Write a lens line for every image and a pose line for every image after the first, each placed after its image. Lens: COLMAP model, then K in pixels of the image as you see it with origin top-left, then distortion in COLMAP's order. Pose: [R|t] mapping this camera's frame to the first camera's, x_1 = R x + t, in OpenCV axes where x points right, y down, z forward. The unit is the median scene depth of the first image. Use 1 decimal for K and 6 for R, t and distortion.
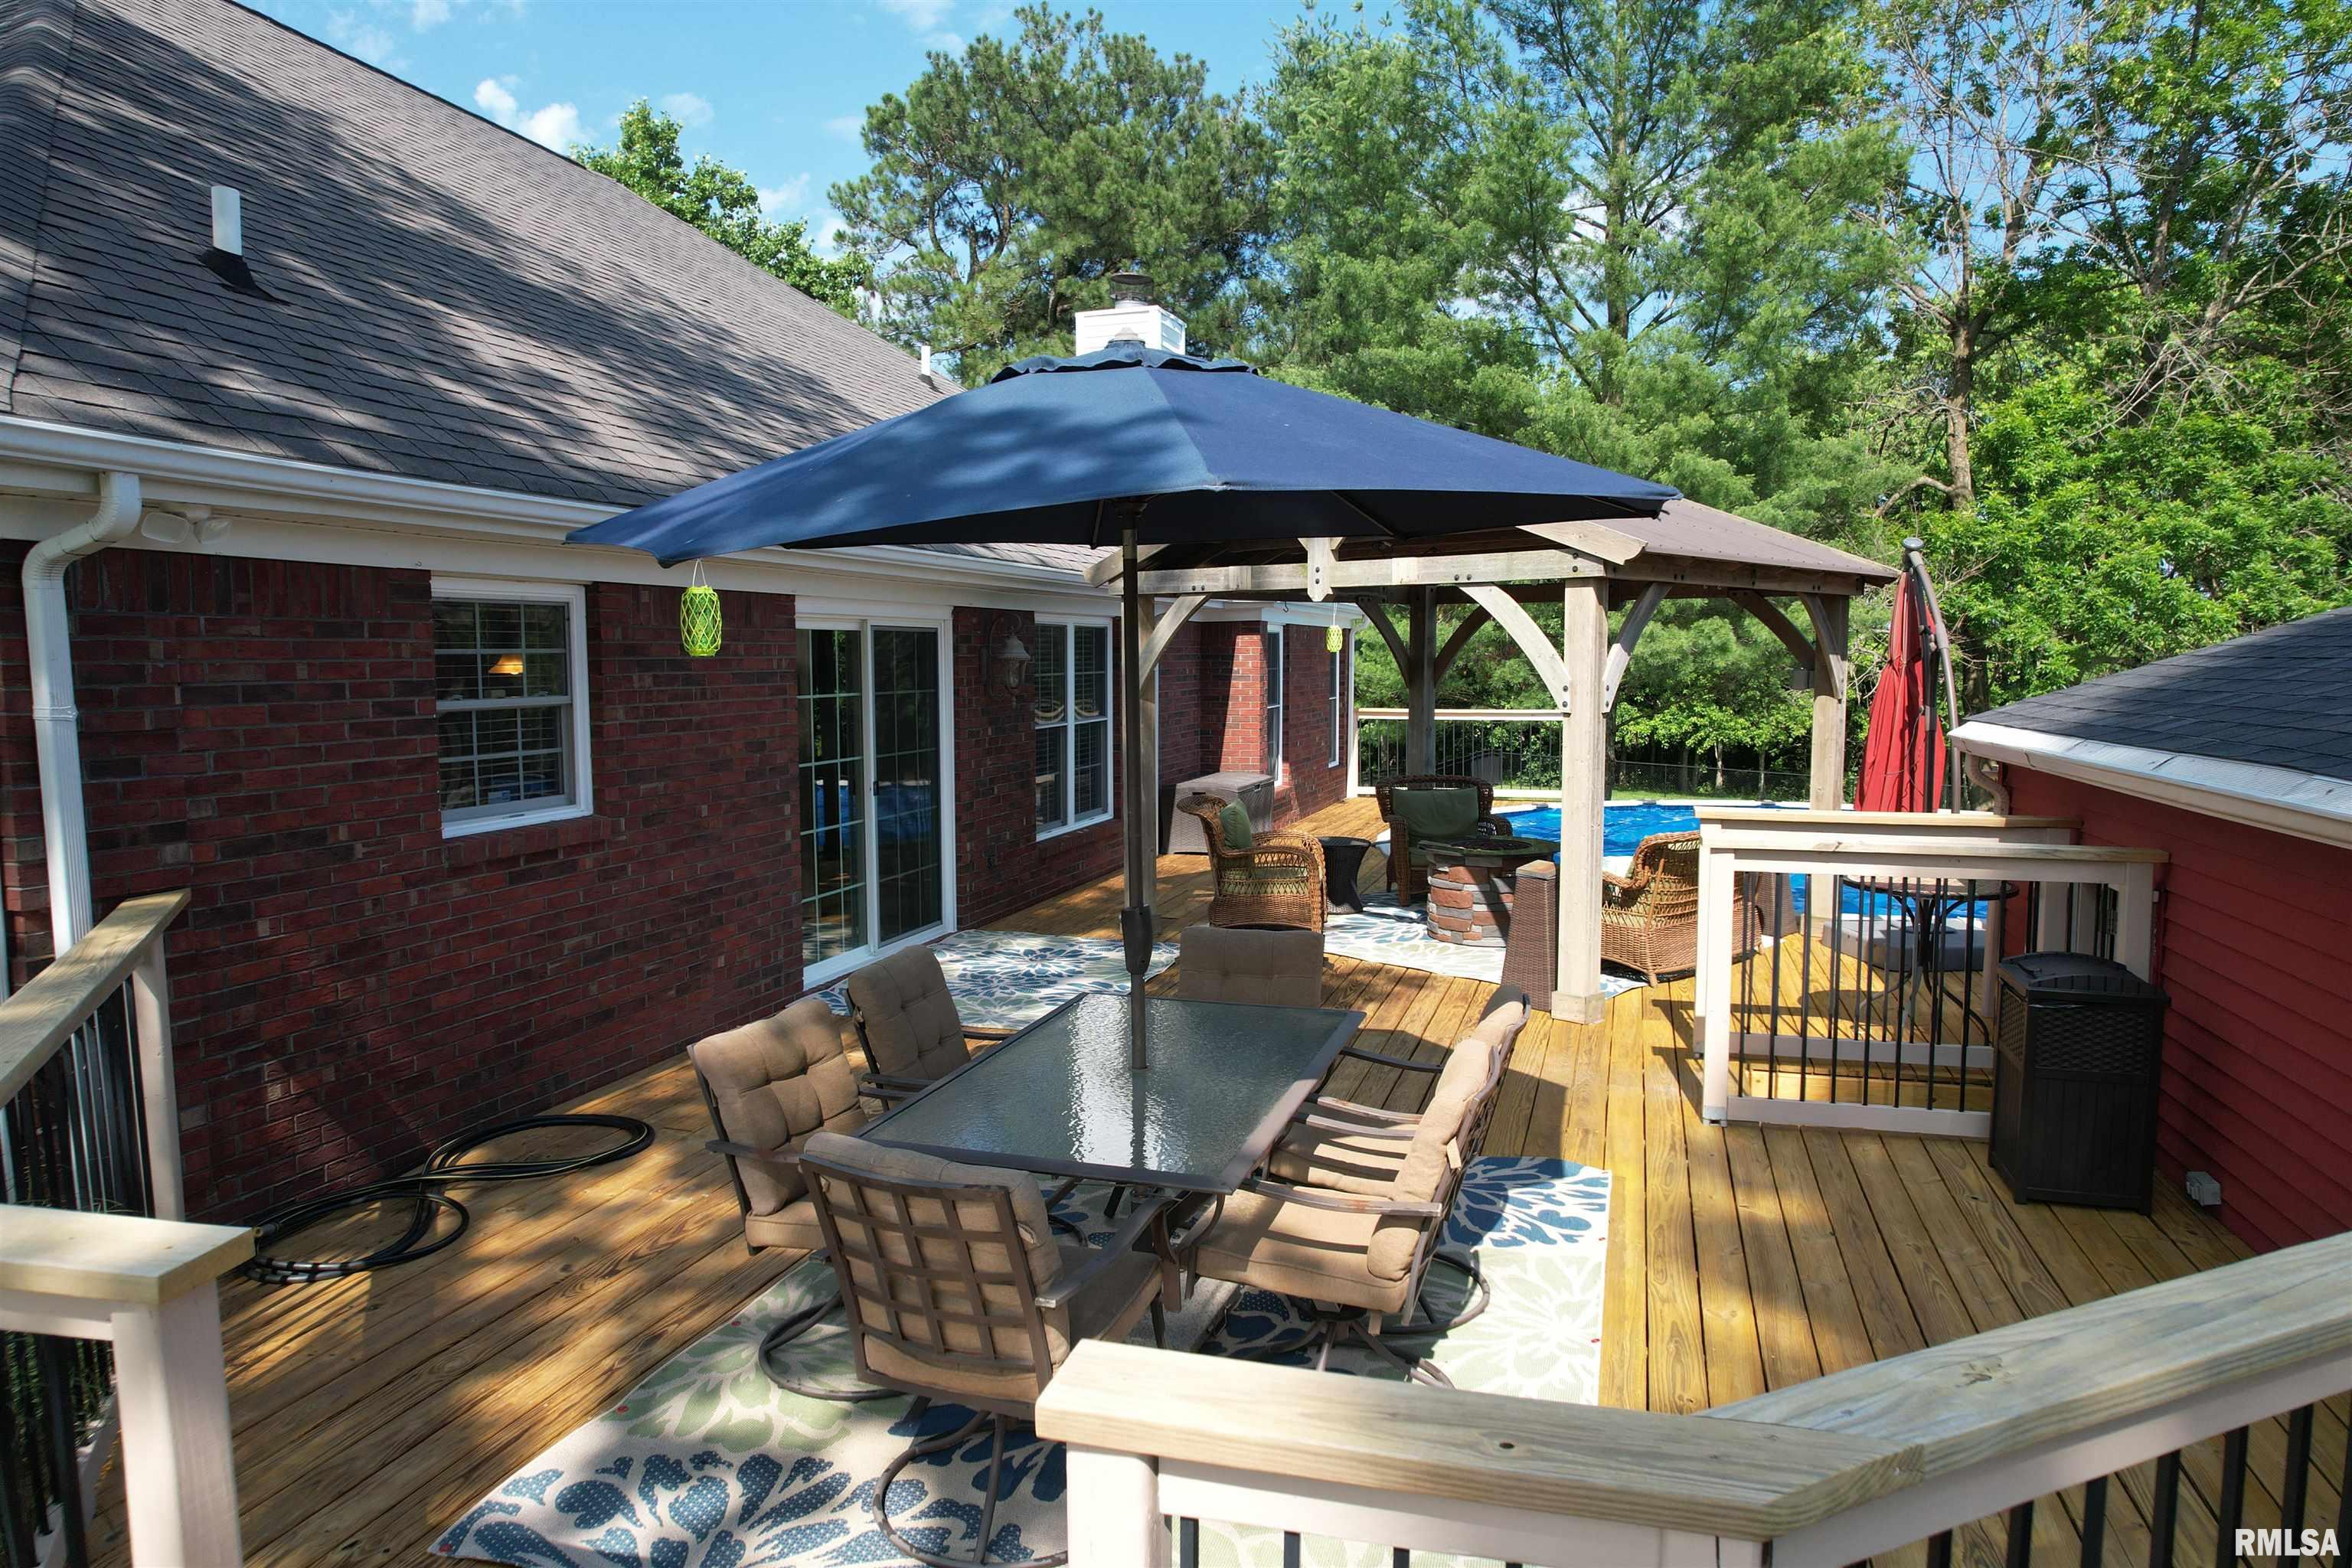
lens RADIAL K [[1510.7, 0, 1187.3], [0, 1510.7, 782.0], [0, 0, 1]] dist [-0.073092, 0.064547]
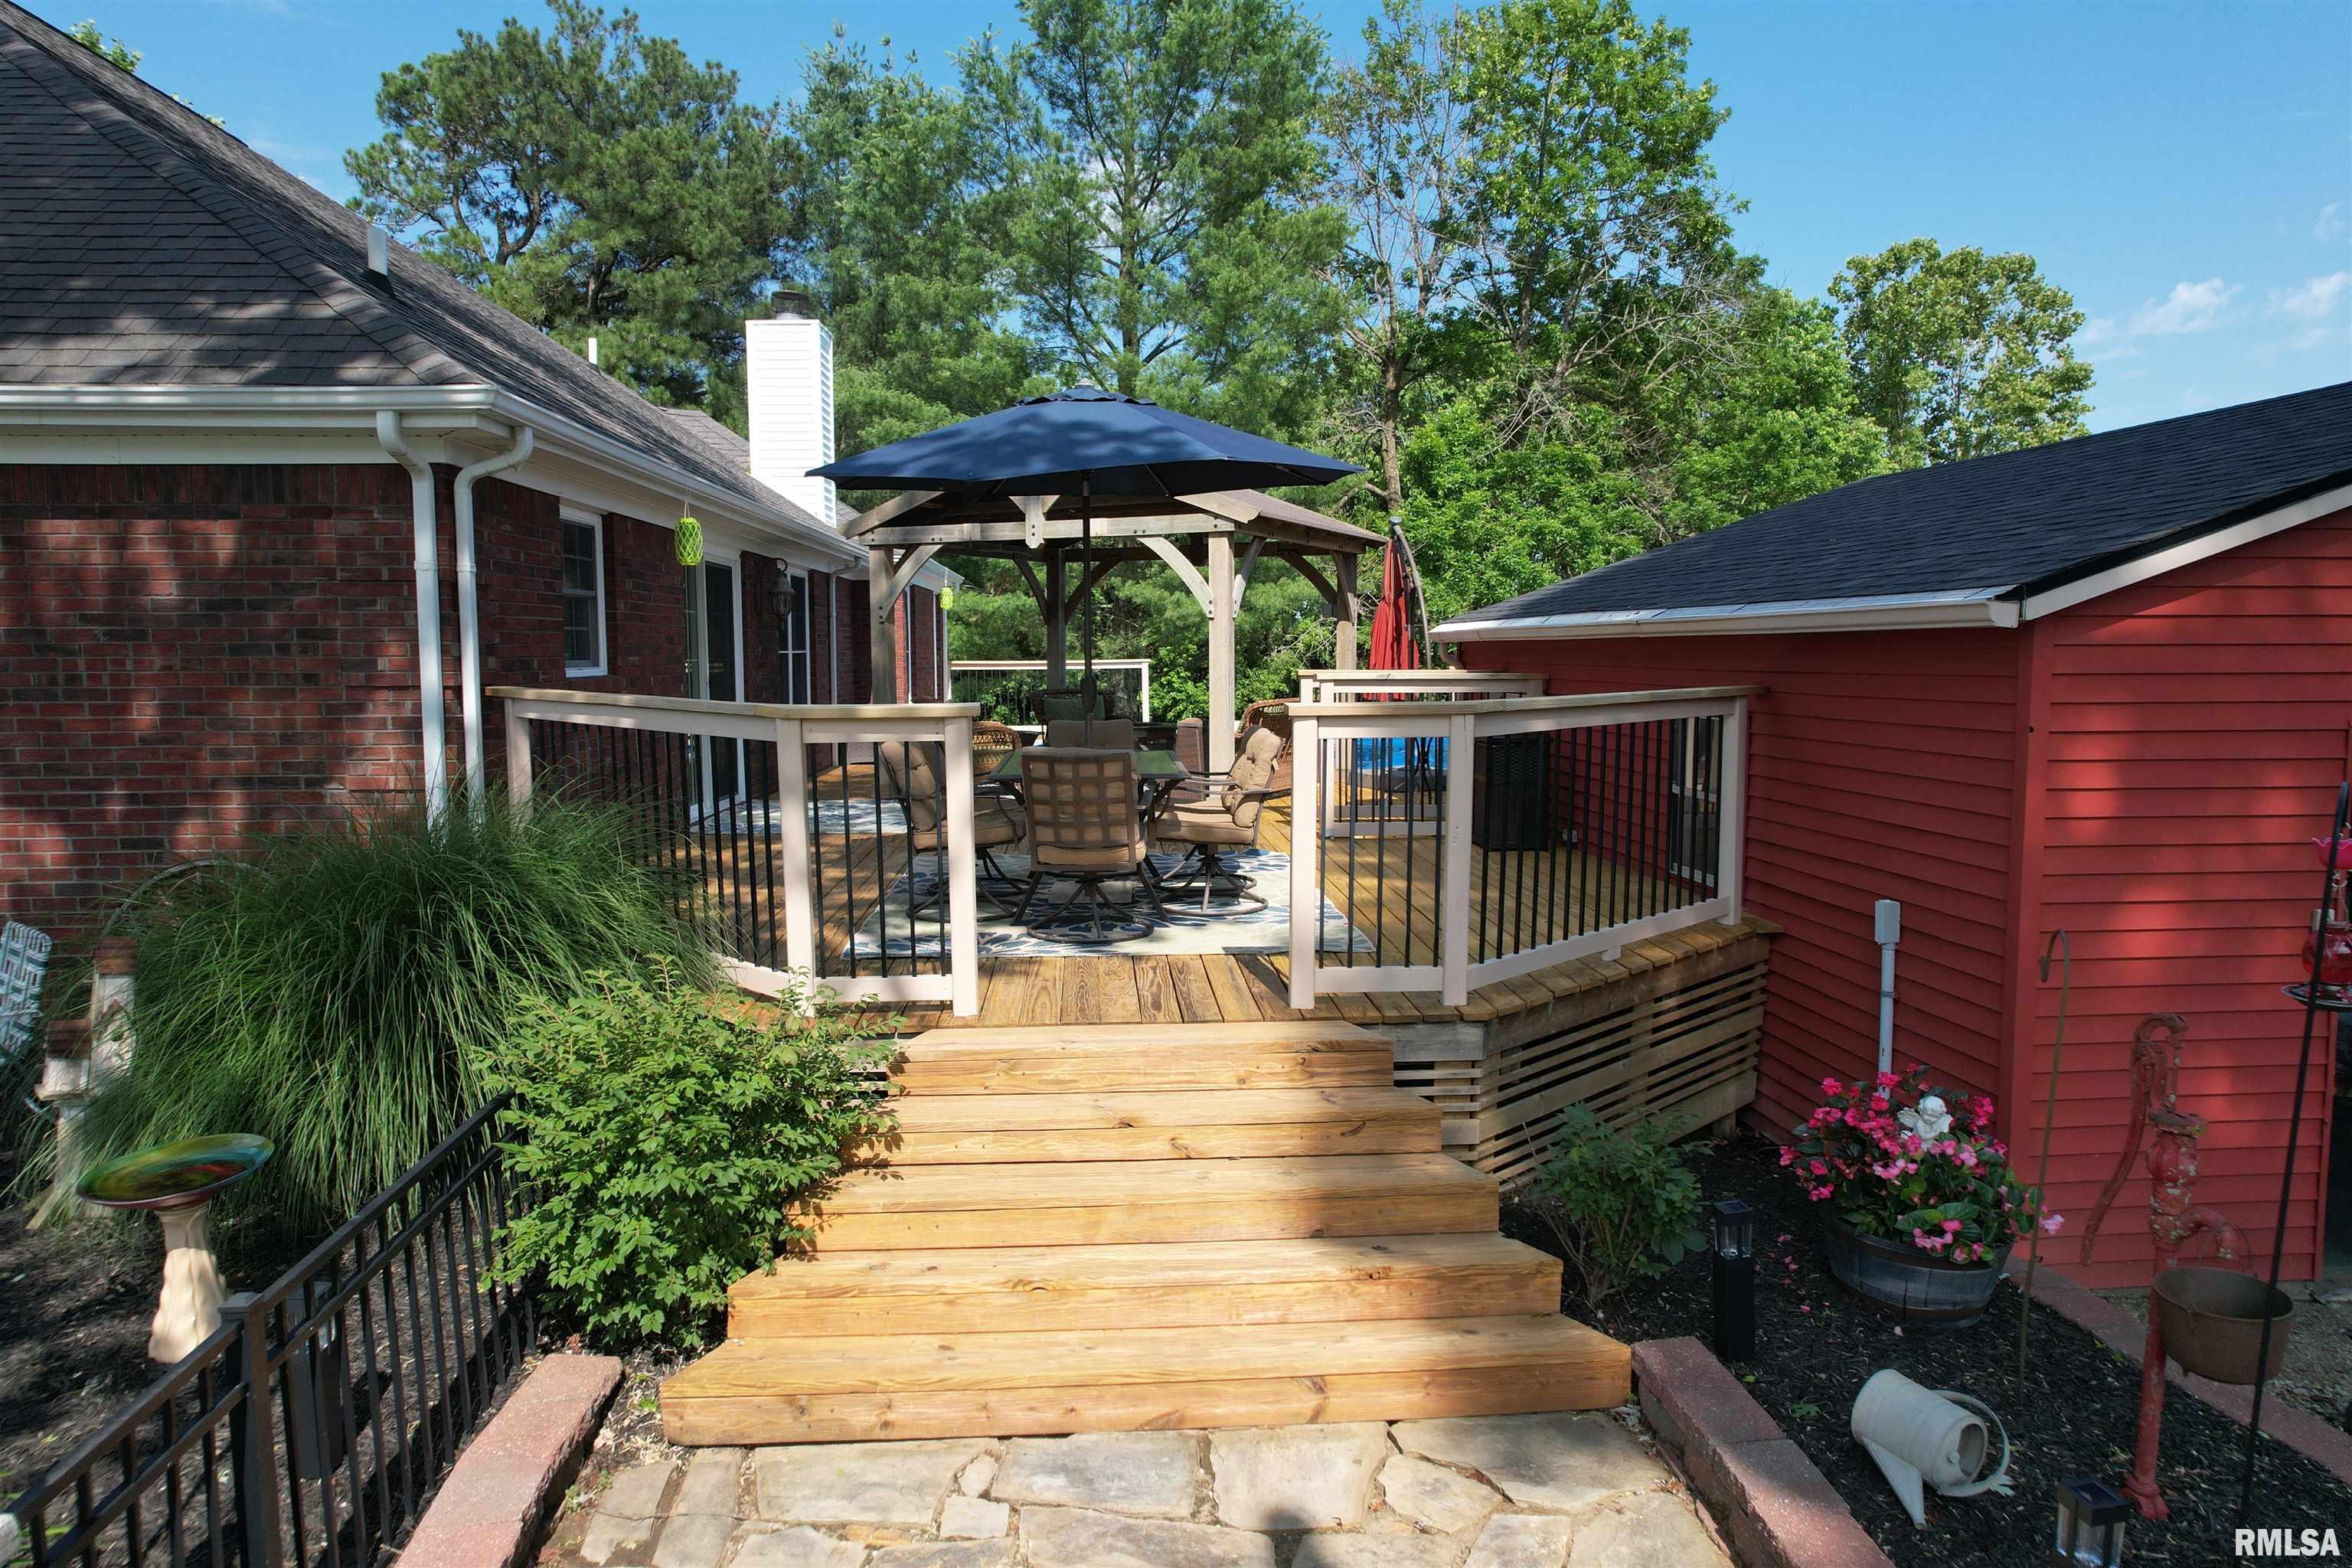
lens RADIAL K [[1510.7, 0, 1187.3], [0, 1510.7, 782.0], [0, 0, 1]] dist [-0.073092, 0.064547]
pose [[0.937765, -0.031792, 0.345813, -0.096435], [0.031227, 0.999486, 0.007207, 0.034078], [-0.345864, 0.004040, 0.938276, -0.141481]]
